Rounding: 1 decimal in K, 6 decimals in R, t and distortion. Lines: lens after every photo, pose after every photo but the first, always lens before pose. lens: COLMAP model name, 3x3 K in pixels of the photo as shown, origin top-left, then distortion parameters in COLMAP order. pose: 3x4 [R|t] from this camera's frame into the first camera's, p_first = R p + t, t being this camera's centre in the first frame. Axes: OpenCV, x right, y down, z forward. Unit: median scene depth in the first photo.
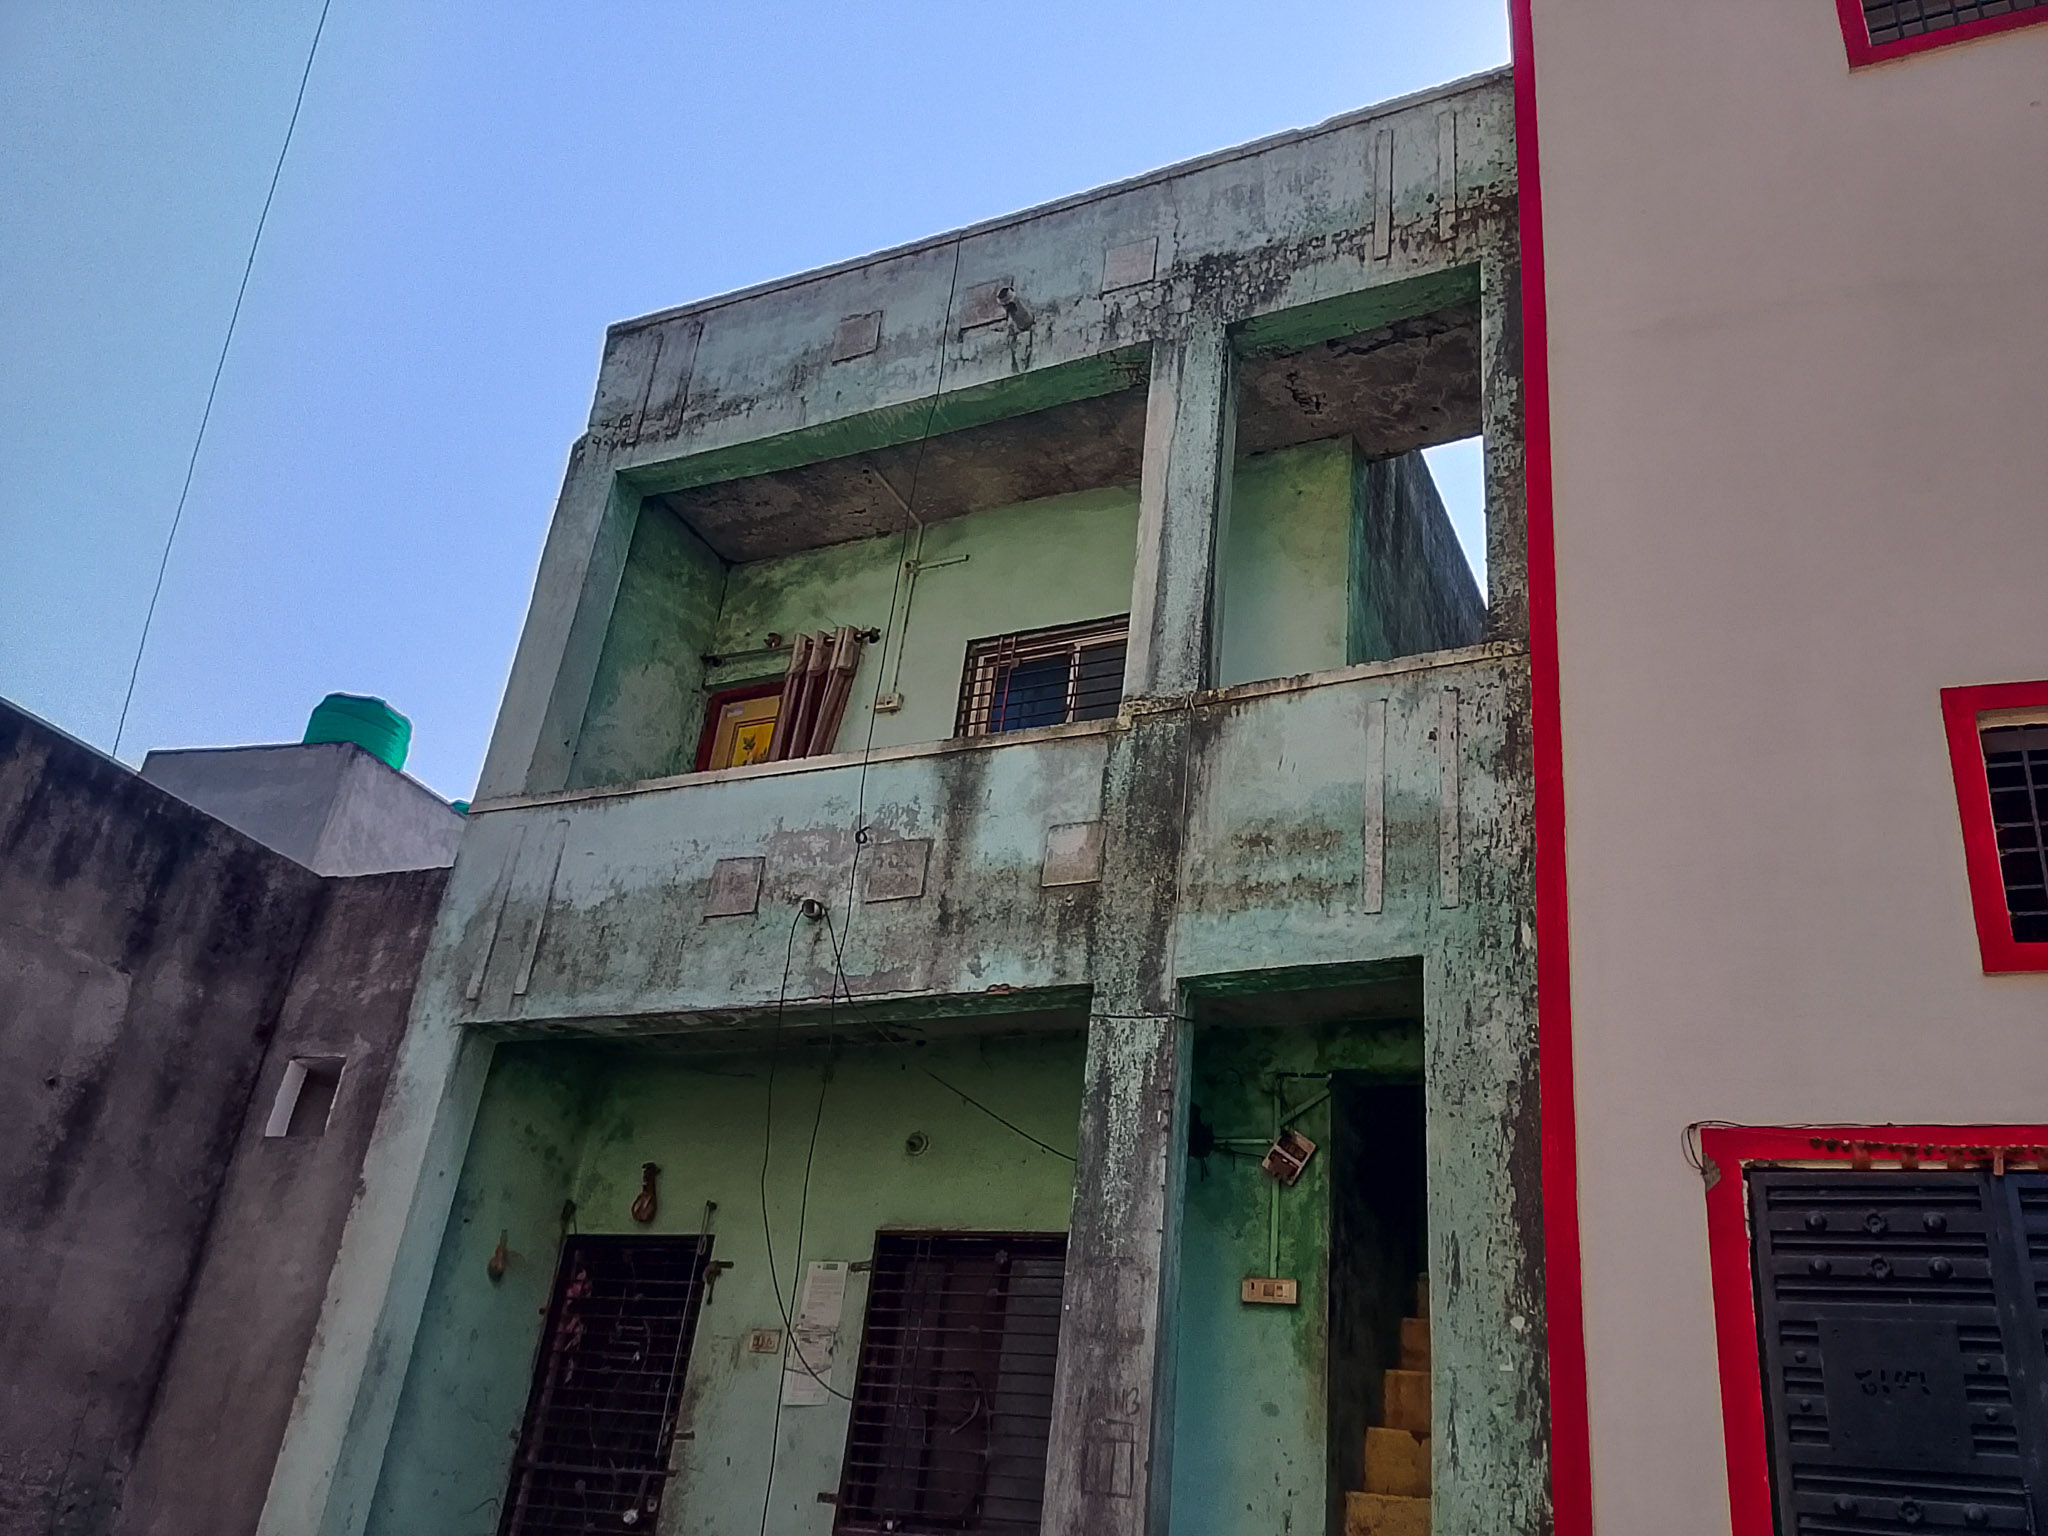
lens RADIAL K [[1662.1, 0, 1026.8], [0, 1662.1, 759.3], [0, 0, 1]] dist [0.110365, -0.166034]
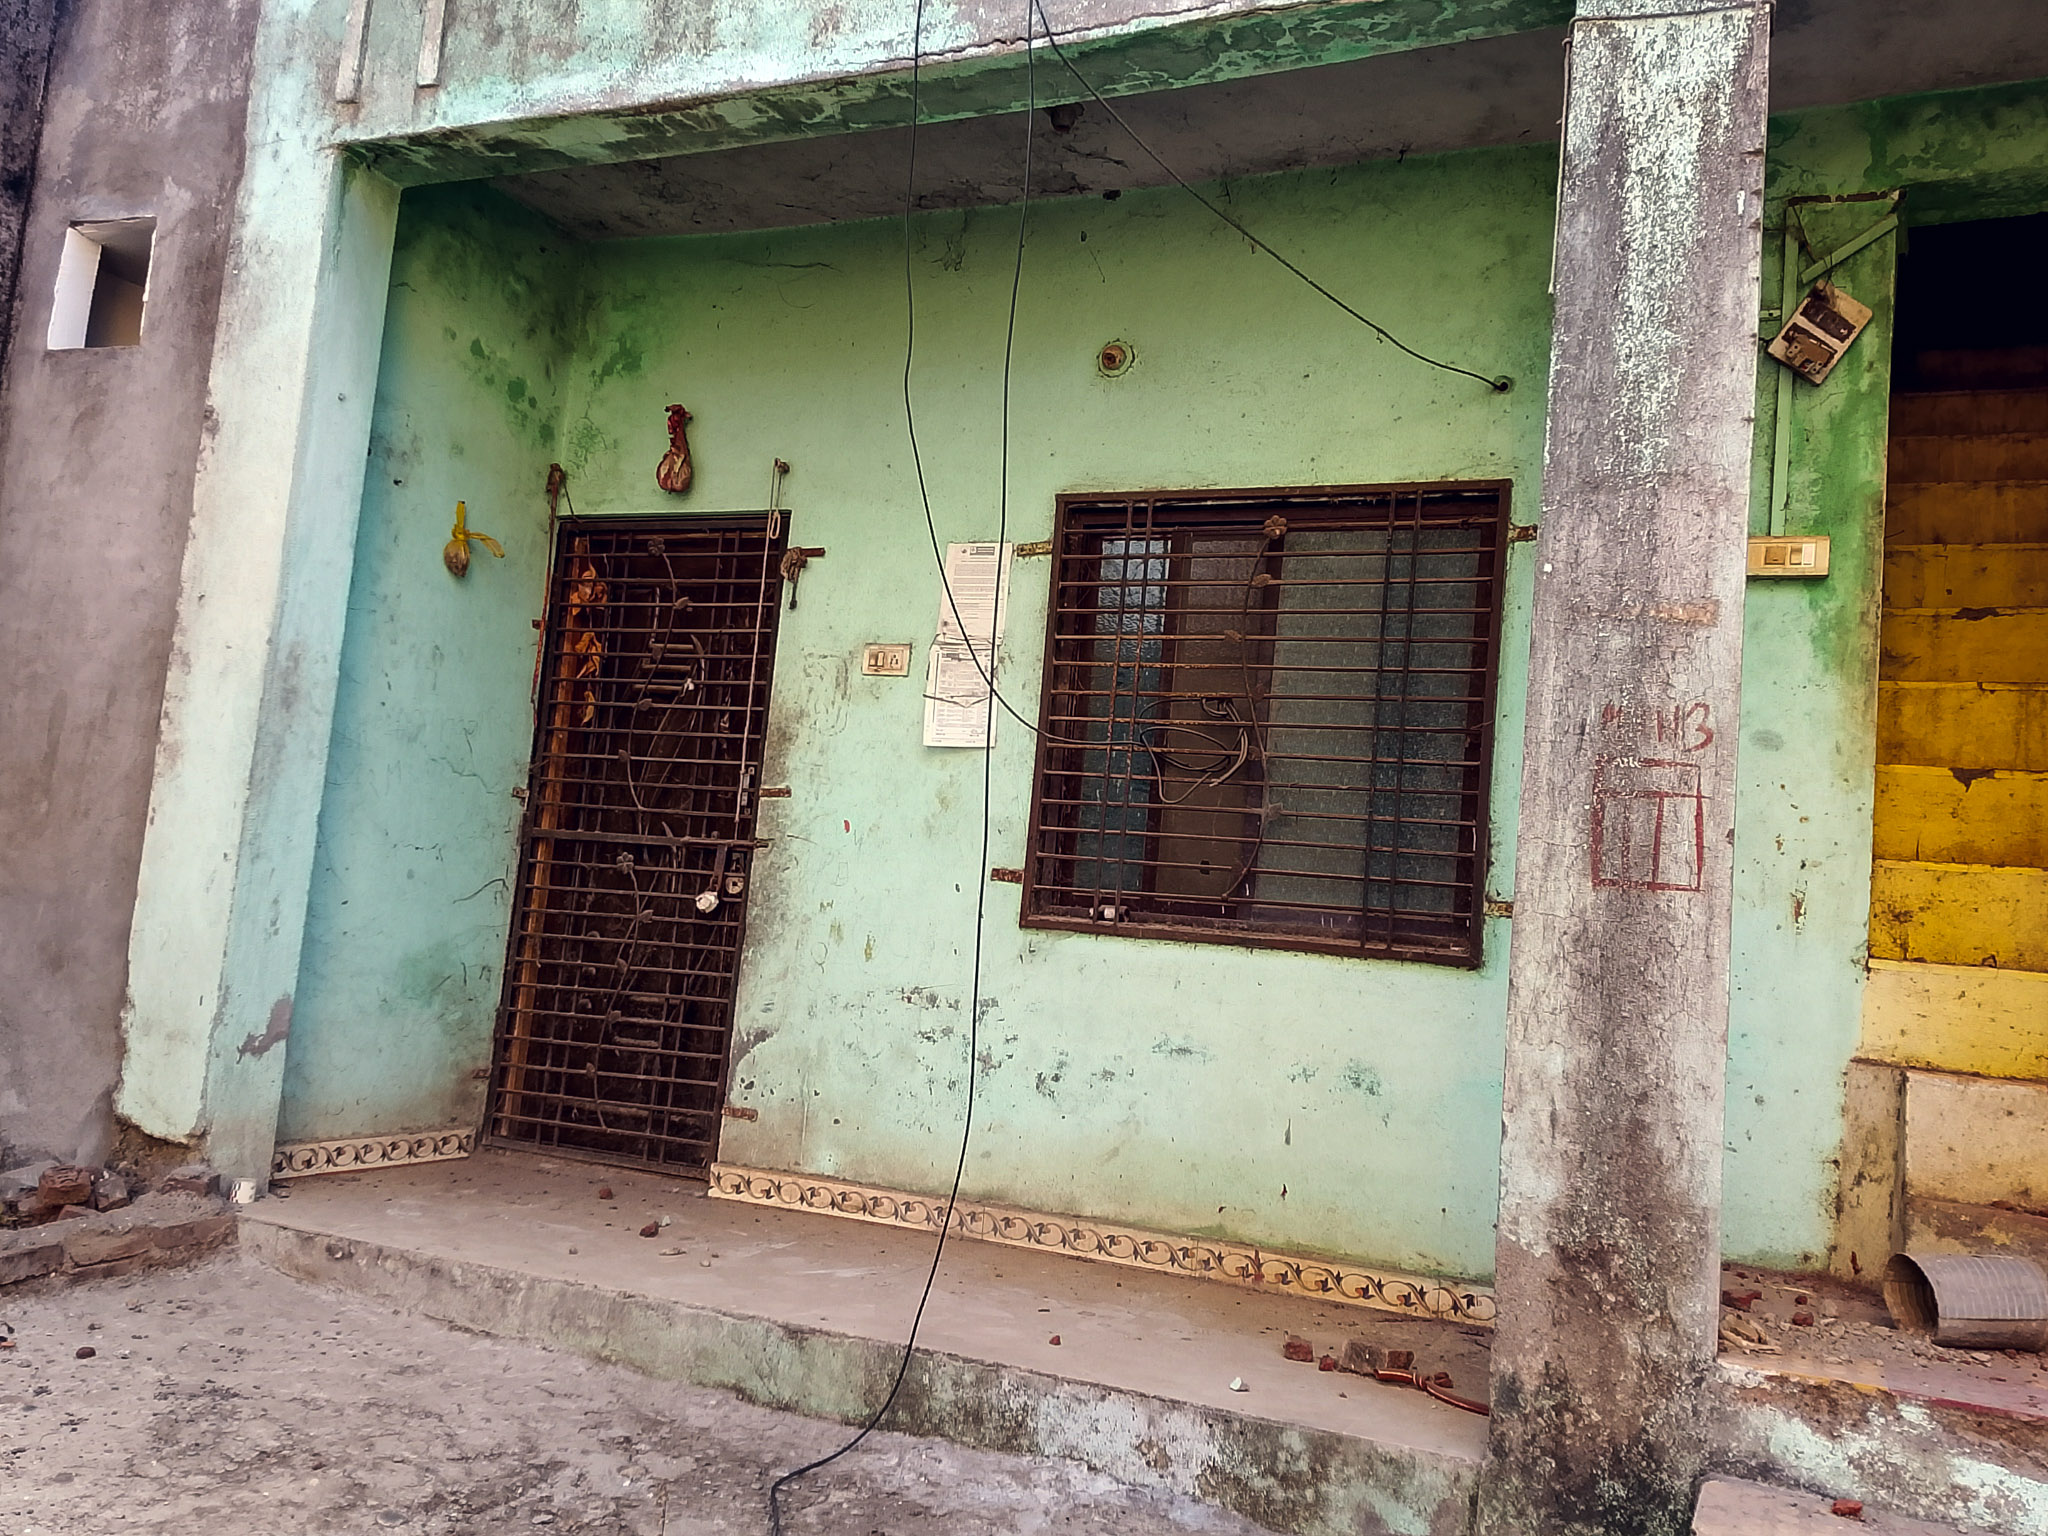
lens RADIAL K [[1679.1, 0, 1032.1], [0, 1679.1, 778.6], [0, 0, 1]] dist [0.110568, -0.166787]
pose [[0.999409, -0.015438, 0.030702, -0.125724], [0.002959, 0.928748, 0.370700, 0.152358], [-0.034237, -0.370390, 0.928245, 0.389128]]
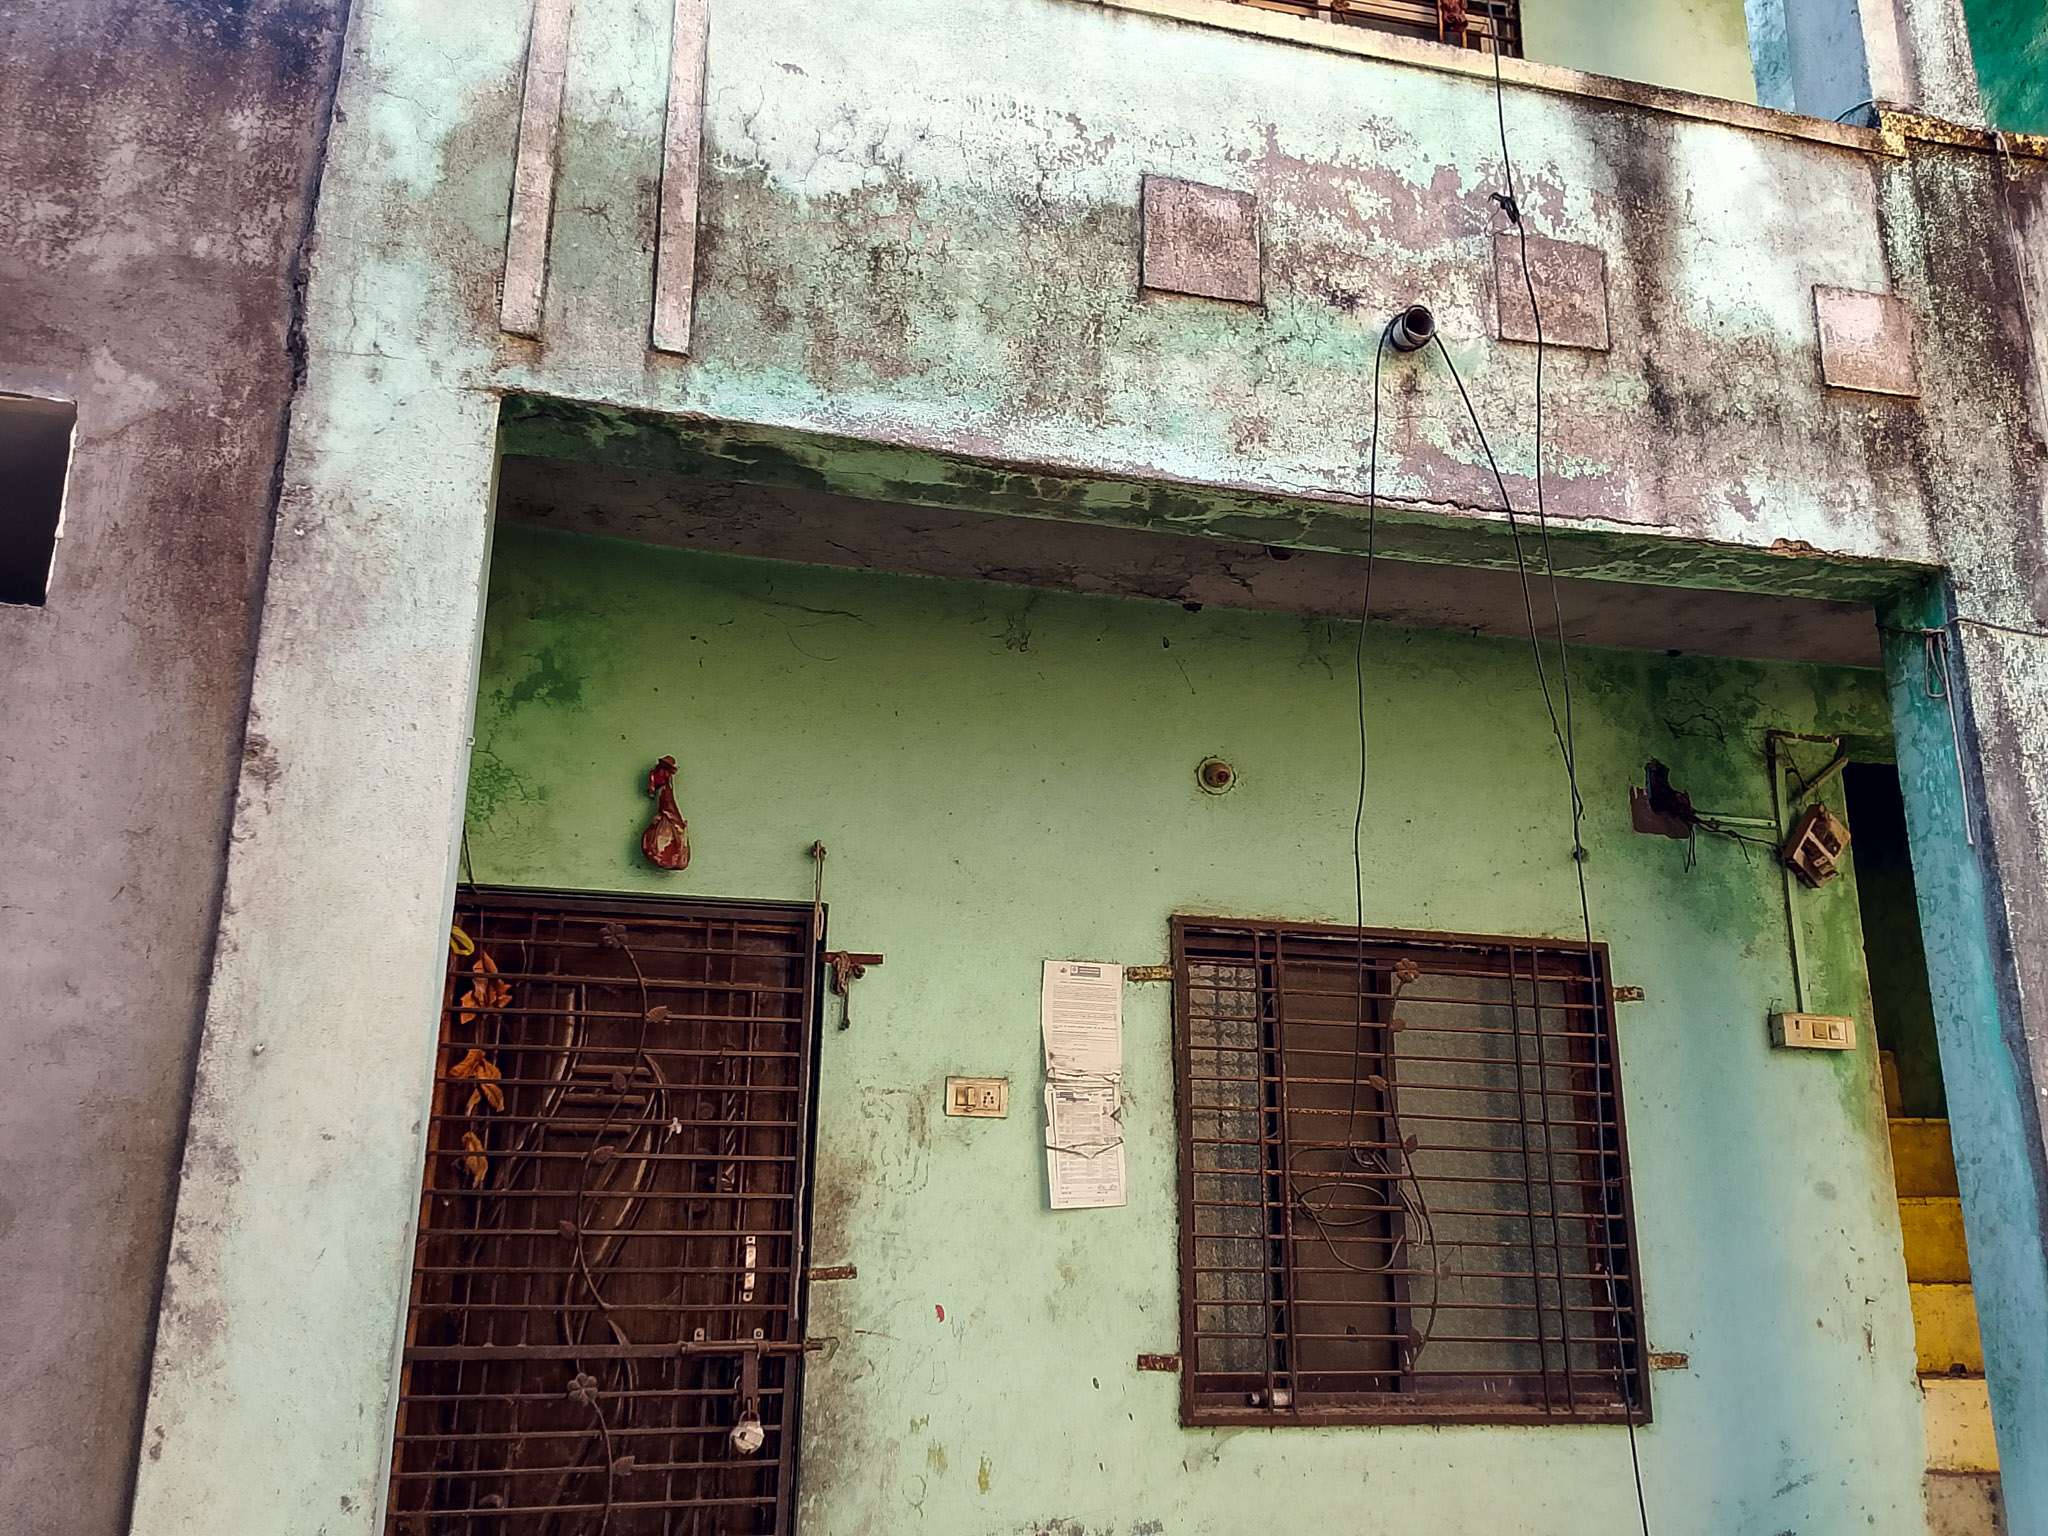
lens RADIAL K [[1679.1, 0, 1030.2], [0, 1679.1, 775.4], [0, 0, 1]] dist [0.110568, -0.166787]
pose [[0.764388, 0.083018, 0.639389, -0.526349], [-0.226232, 0.963160, 0.145404, 0.169323], [-0.603763, -0.255796, 0.755009, 0.632952]]
